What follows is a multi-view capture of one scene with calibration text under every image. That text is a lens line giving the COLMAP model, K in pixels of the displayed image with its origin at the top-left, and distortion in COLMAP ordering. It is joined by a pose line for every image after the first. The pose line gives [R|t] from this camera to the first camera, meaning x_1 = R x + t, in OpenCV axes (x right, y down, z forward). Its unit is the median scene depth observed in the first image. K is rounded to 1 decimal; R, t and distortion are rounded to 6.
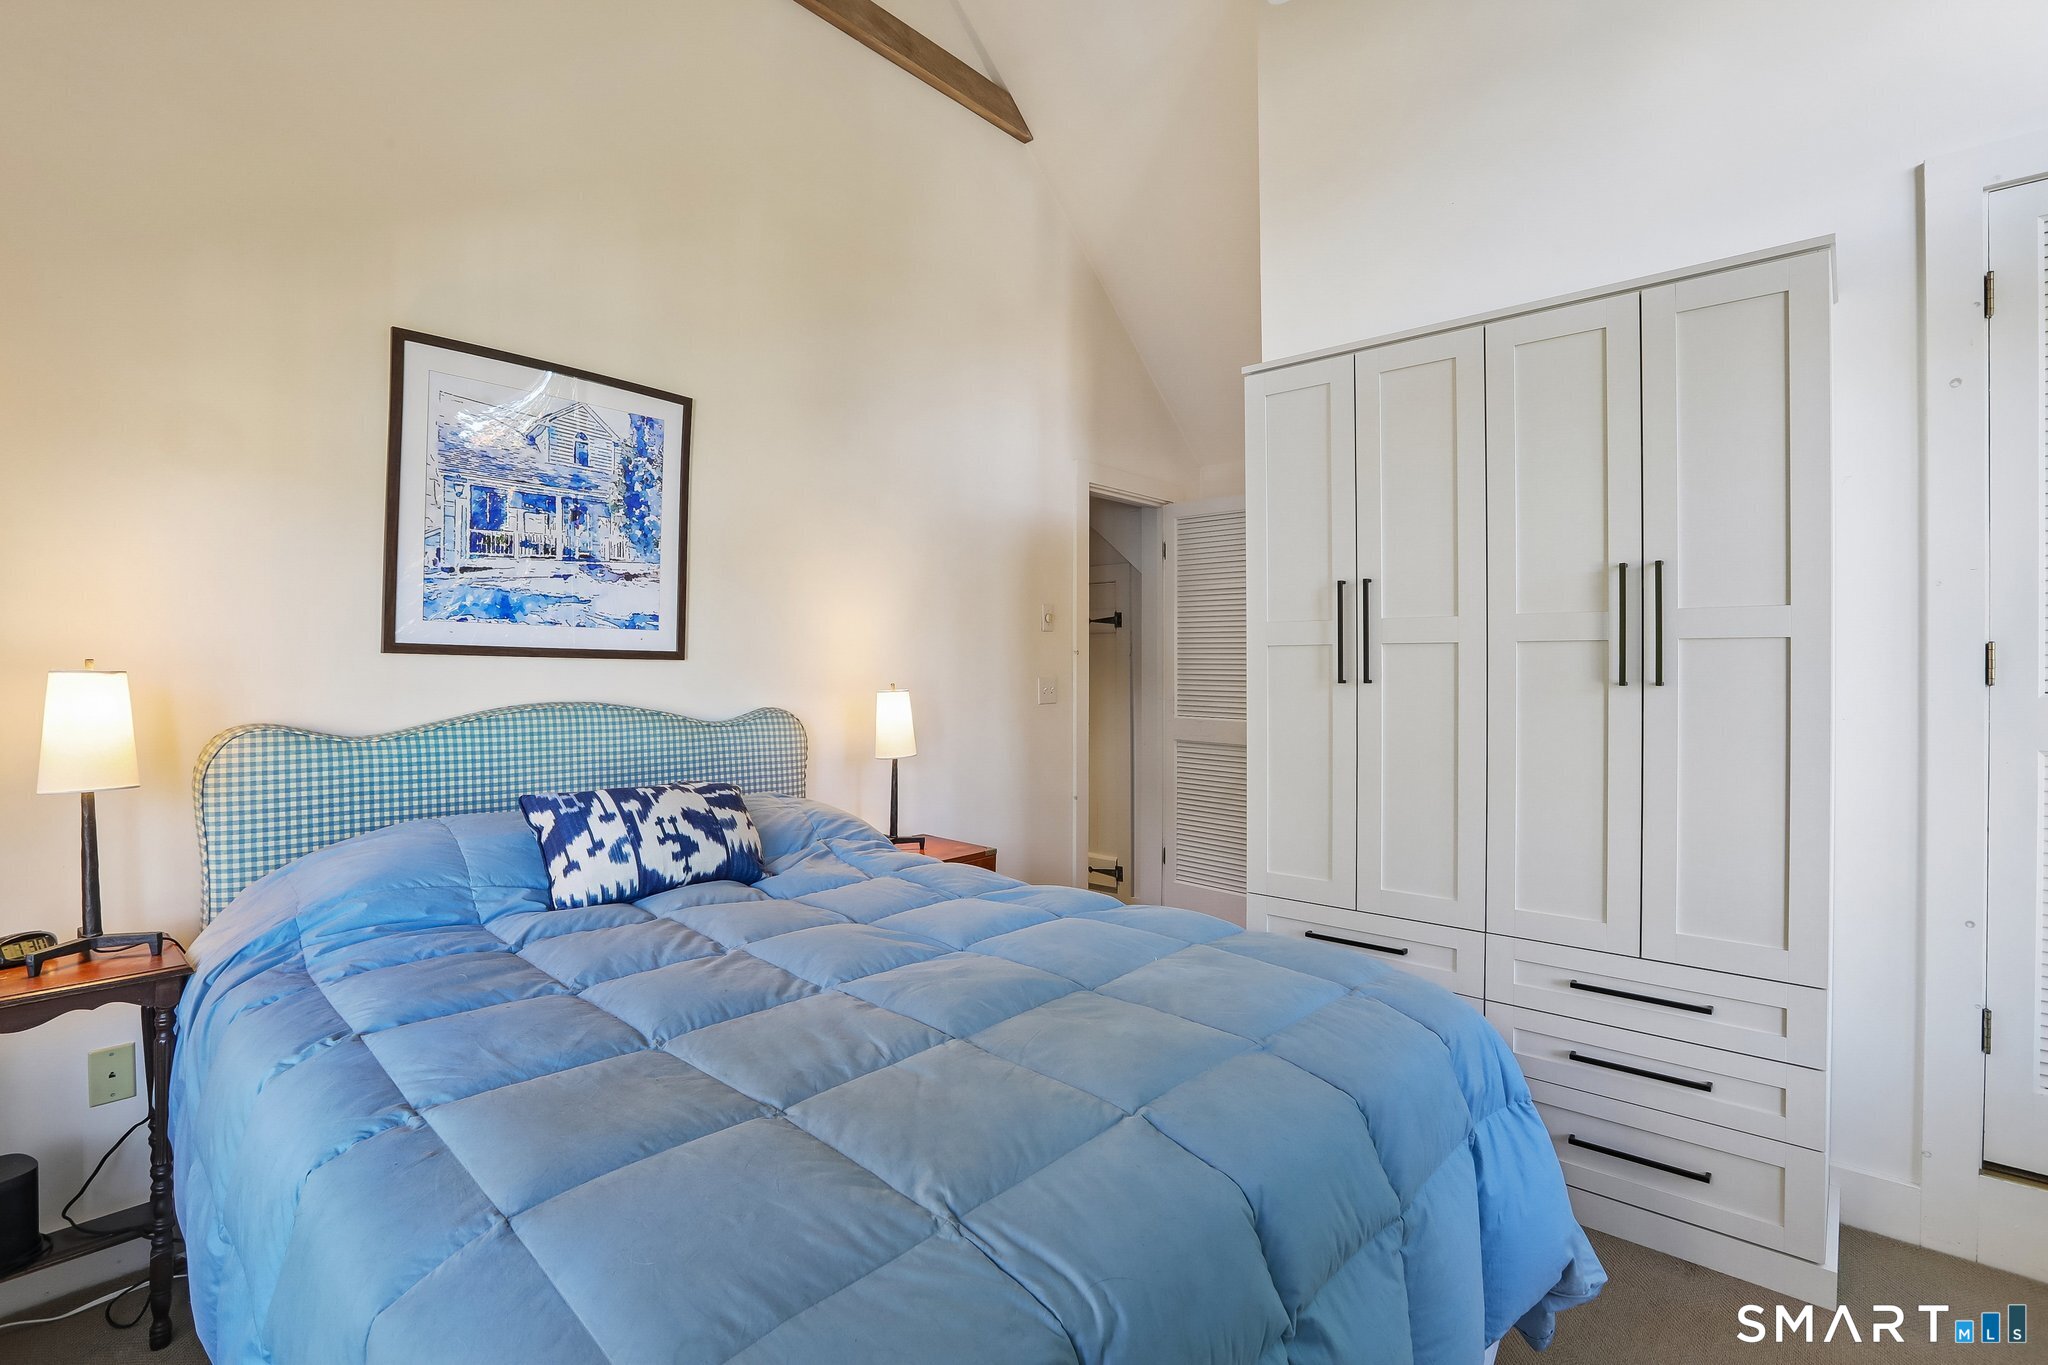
lens RADIAL K [[950.6, 0, 1022.9], [0, 950.6, 676.2], [0, 0, 1]] dist [-0.064607, 0.025409]
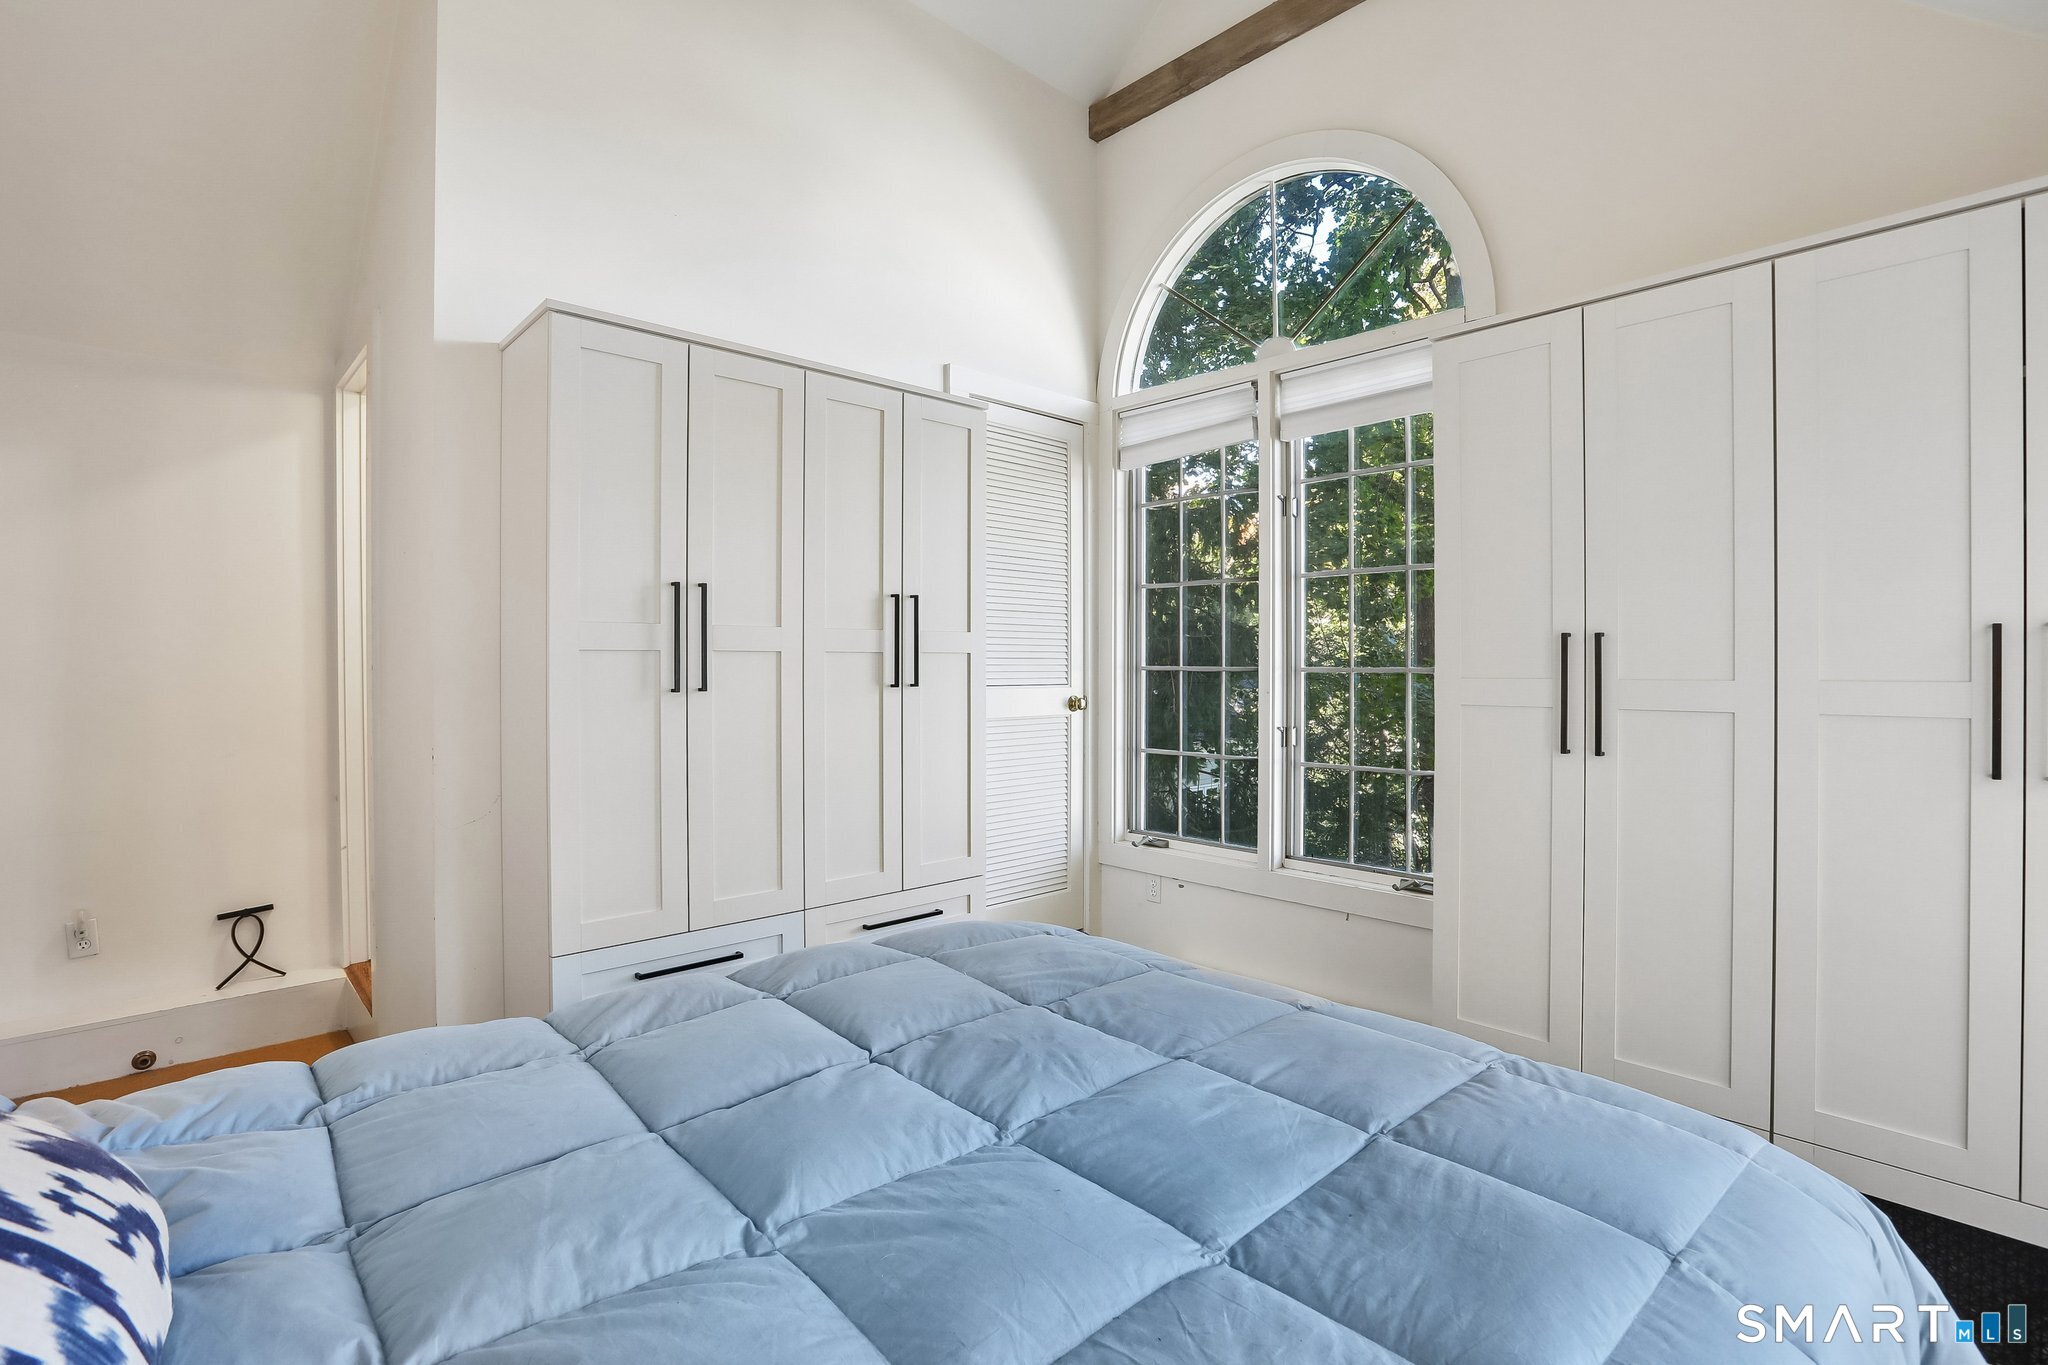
lens RADIAL K [[950.6, 0, 1022.9], [0, 950.6, 676.2], [0, 0, 1]] dist [-0.064607, 0.025409]
pose [[0.104892, -0.005829, 0.994467, -0.559357], [0.009626, 0.999942, 0.004846, -0.009028], [-0.994437, 0.009064, 0.104942, 0.576135]]
